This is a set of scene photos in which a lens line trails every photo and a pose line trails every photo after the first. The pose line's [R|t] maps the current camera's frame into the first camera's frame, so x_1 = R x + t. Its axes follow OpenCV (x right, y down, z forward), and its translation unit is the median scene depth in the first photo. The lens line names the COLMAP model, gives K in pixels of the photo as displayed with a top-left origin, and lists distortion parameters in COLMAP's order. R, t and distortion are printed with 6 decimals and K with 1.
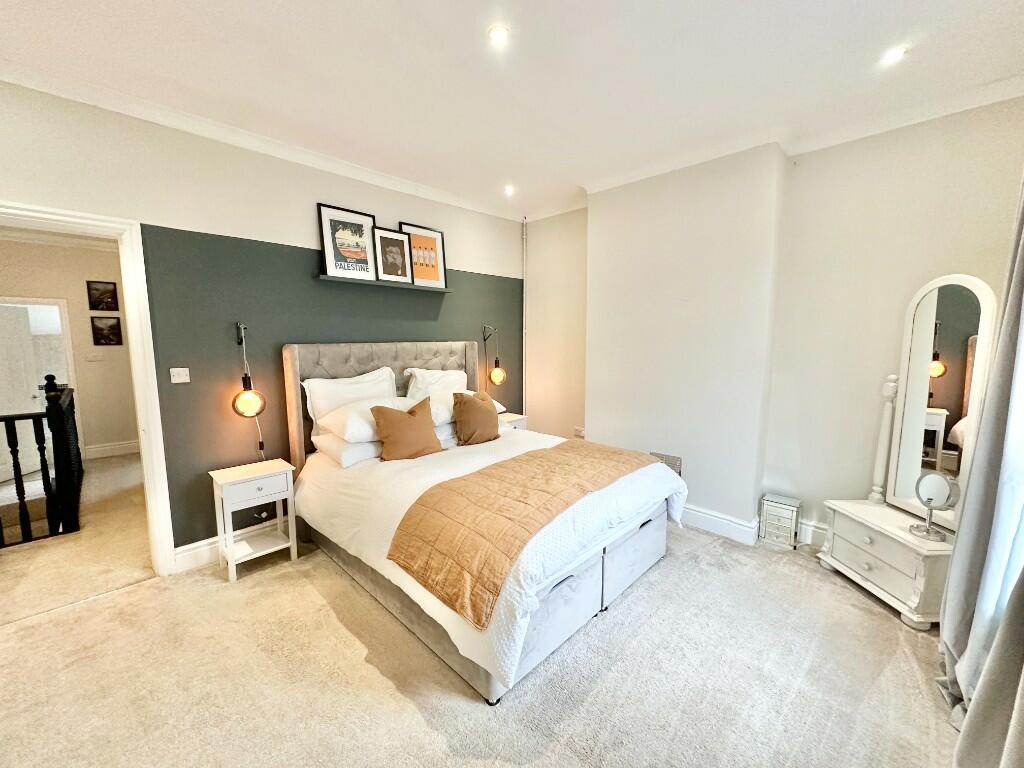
lens RADIAL K [[405.7, 0, 511.1], [0, 405.7, 385.0], [0, 0, 1]] dist [-0.004056, 0.000387]
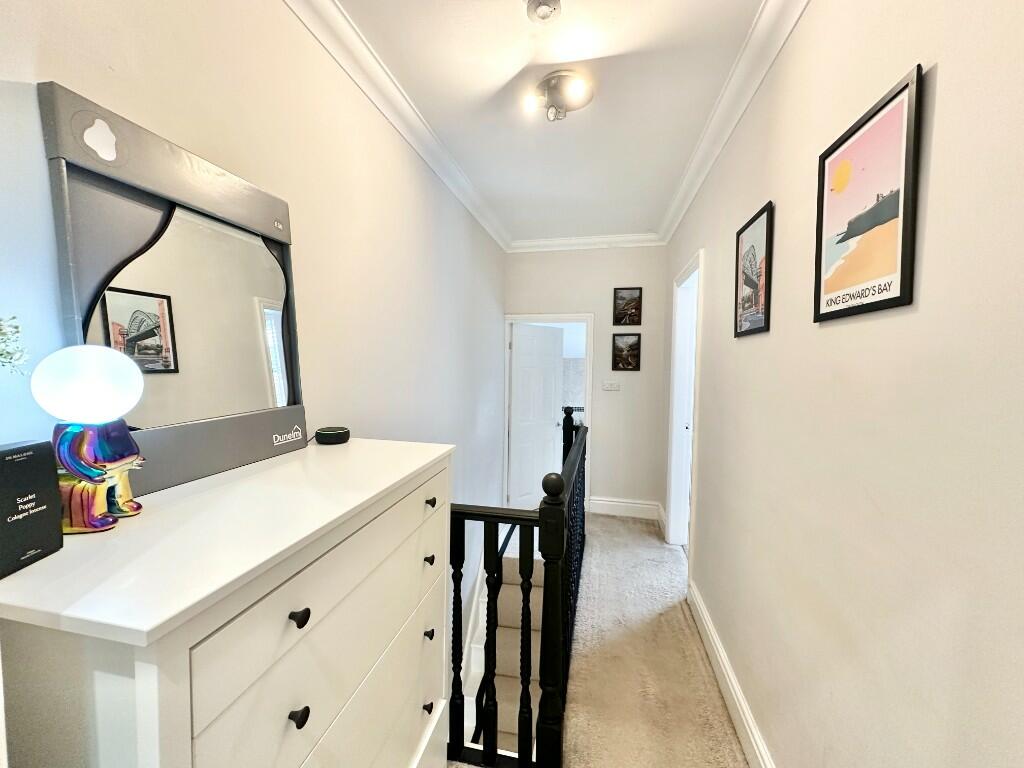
lens RADIAL K [[405.7, 0, 511.9], [0, 405.7, 382.2], [0, 0, 1]] dist [-0.004056, 0.000387]
pose [[0.521734, 0.047756, -0.851771, -0.465852], [-0.105918, 0.994333, -0.009129, -0.047850], [0.846508, 0.094980, 0.523835, 0.428655]]
